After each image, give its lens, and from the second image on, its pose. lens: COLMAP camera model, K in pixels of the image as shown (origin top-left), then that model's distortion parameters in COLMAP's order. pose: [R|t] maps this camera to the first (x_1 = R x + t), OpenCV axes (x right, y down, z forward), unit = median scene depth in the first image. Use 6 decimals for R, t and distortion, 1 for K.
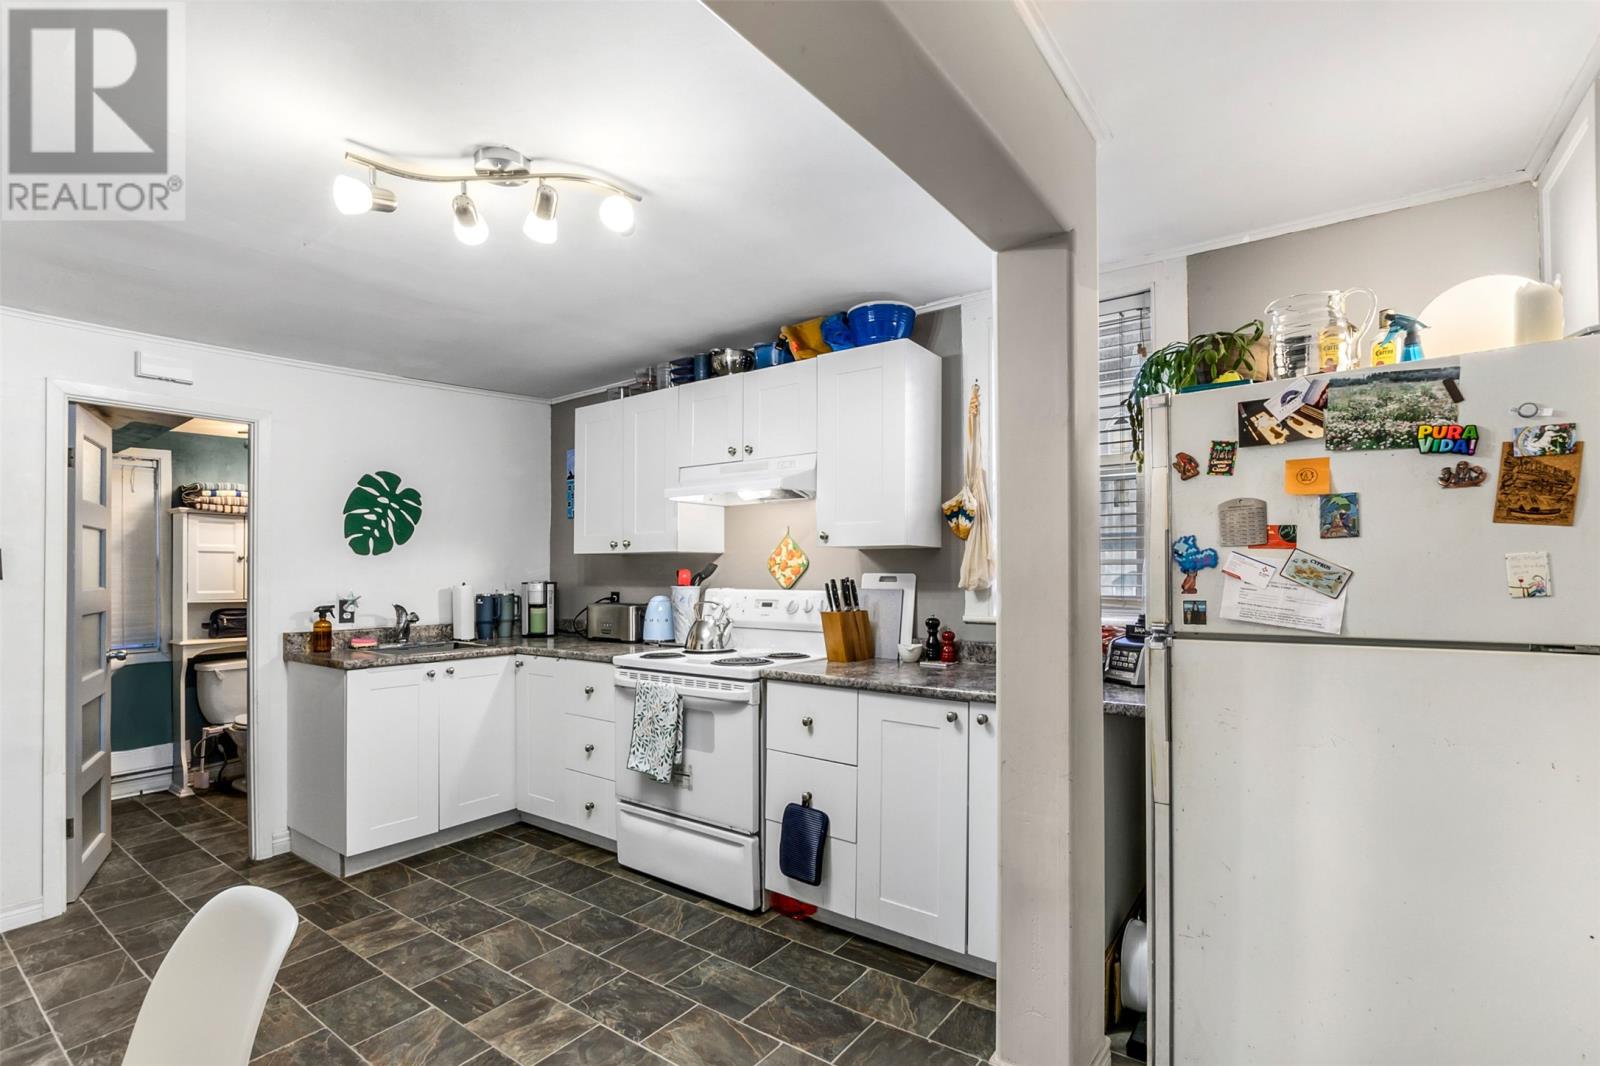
lens RADIAL K [[702.4, 0, 797.0], [0, 702.4, 584.7], [0, 0, 1]] dist [-0.018559, -0.000169]
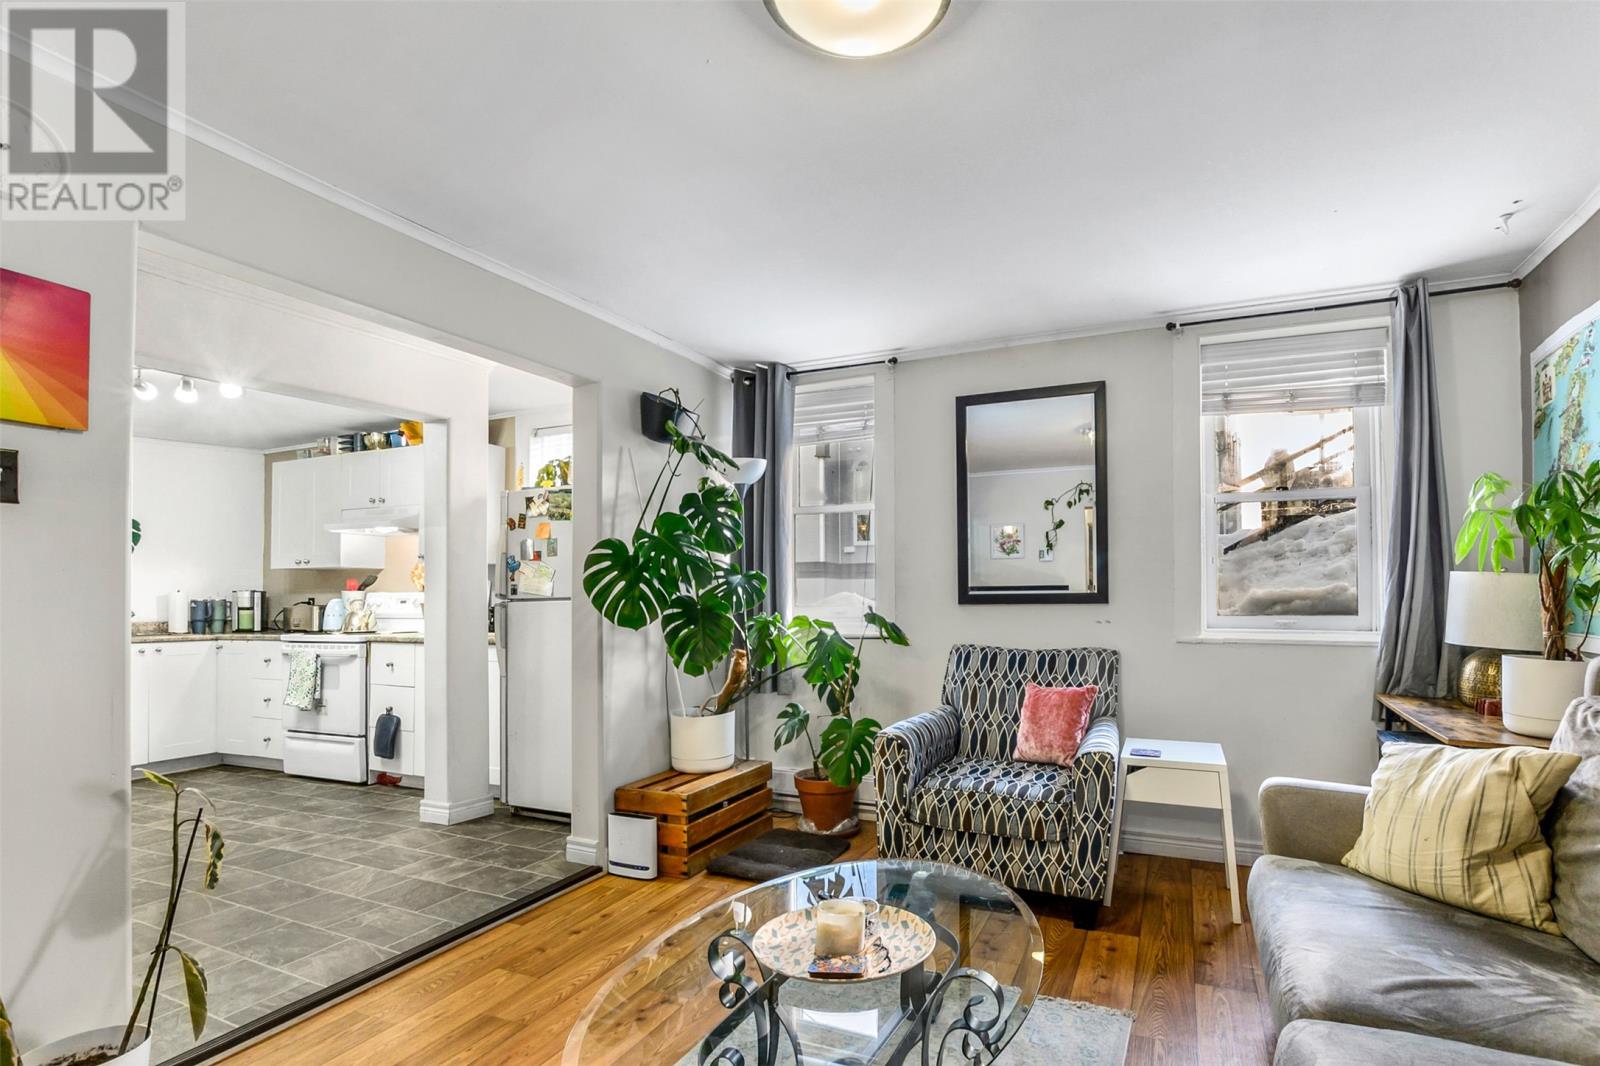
lens RADIAL K [[770.6, 0, 864.1], [0, 770.6, 598.8], [0, 0, 1]] dist [-0.016090, 0.000310]
pose [[0.974706, -0.004620, 0.223443, 0.564374], [0.009613, 0.999728, -0.021263, 0.067495], [-0.223284, 0.022873, 0.974485, -0.840283]]
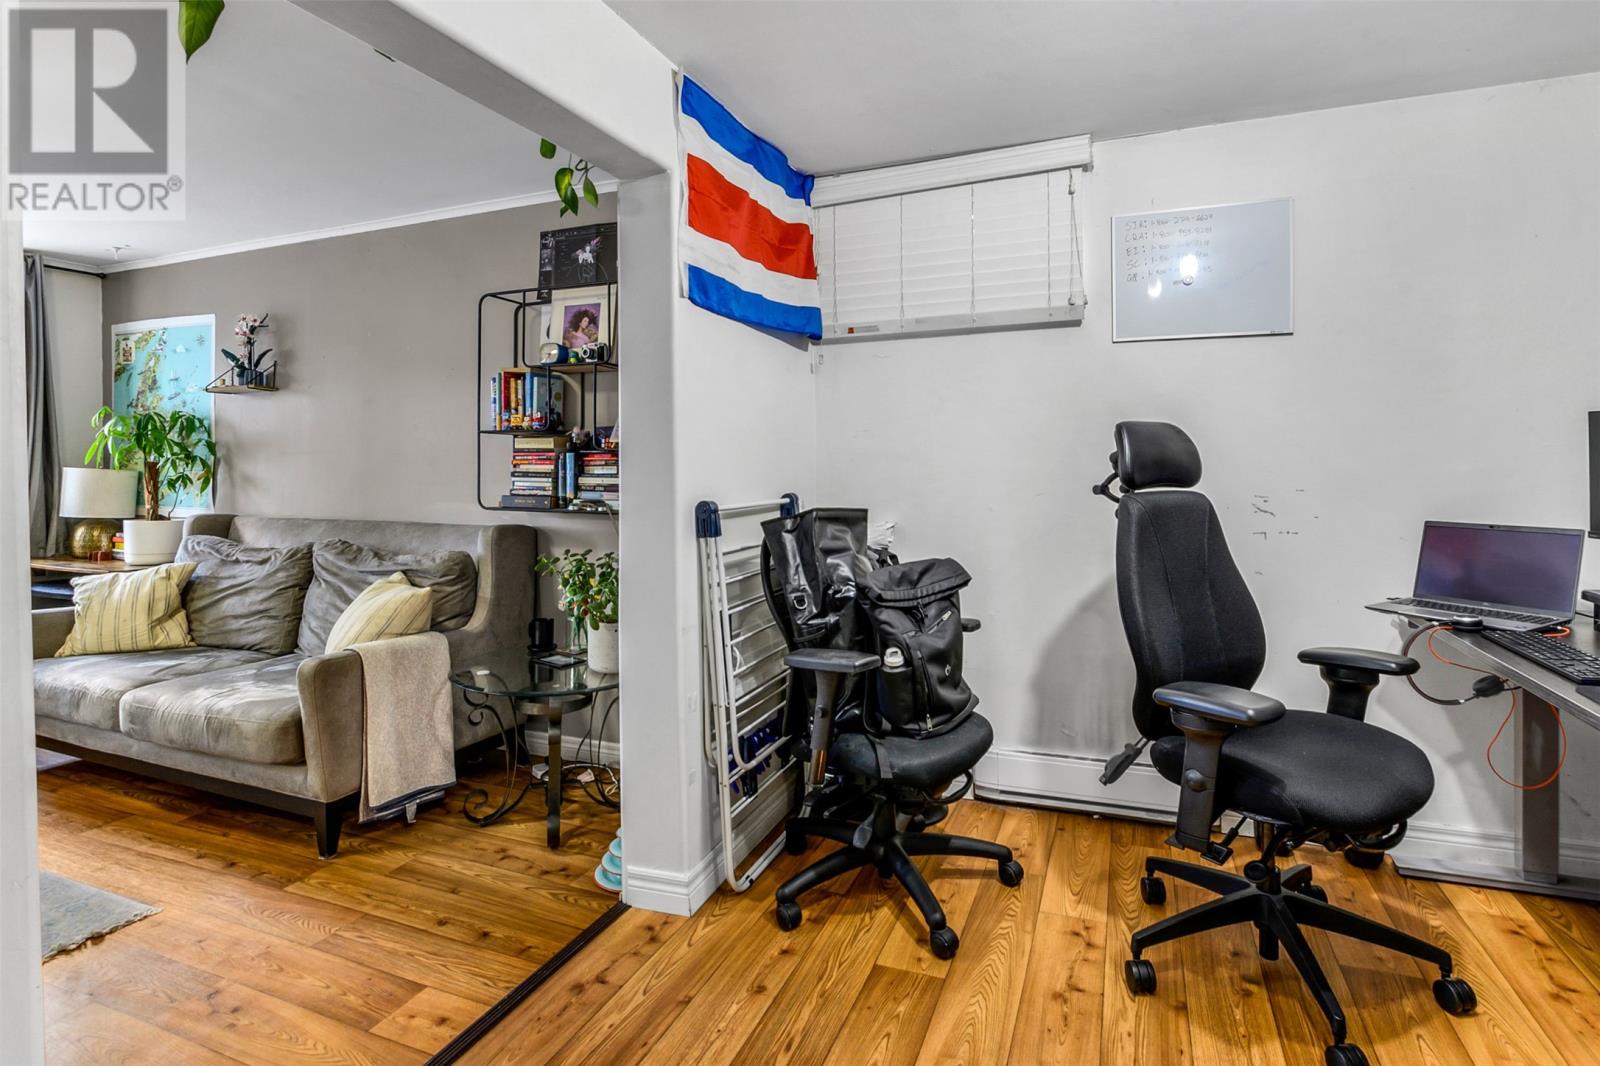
lens RADIAL K [[794.7, 0, 803.0], [0, 794.7, 471.3], [0, 0, 1]] dist [-0.002331, -0.000397]
pose [[-0.231429, -0.002685, 0.972848, -0.158310], [0.023971, 0.999677, 0.008461, 0.048447], [-0.972556, 0.025279, -0.231290, -1.027696]]
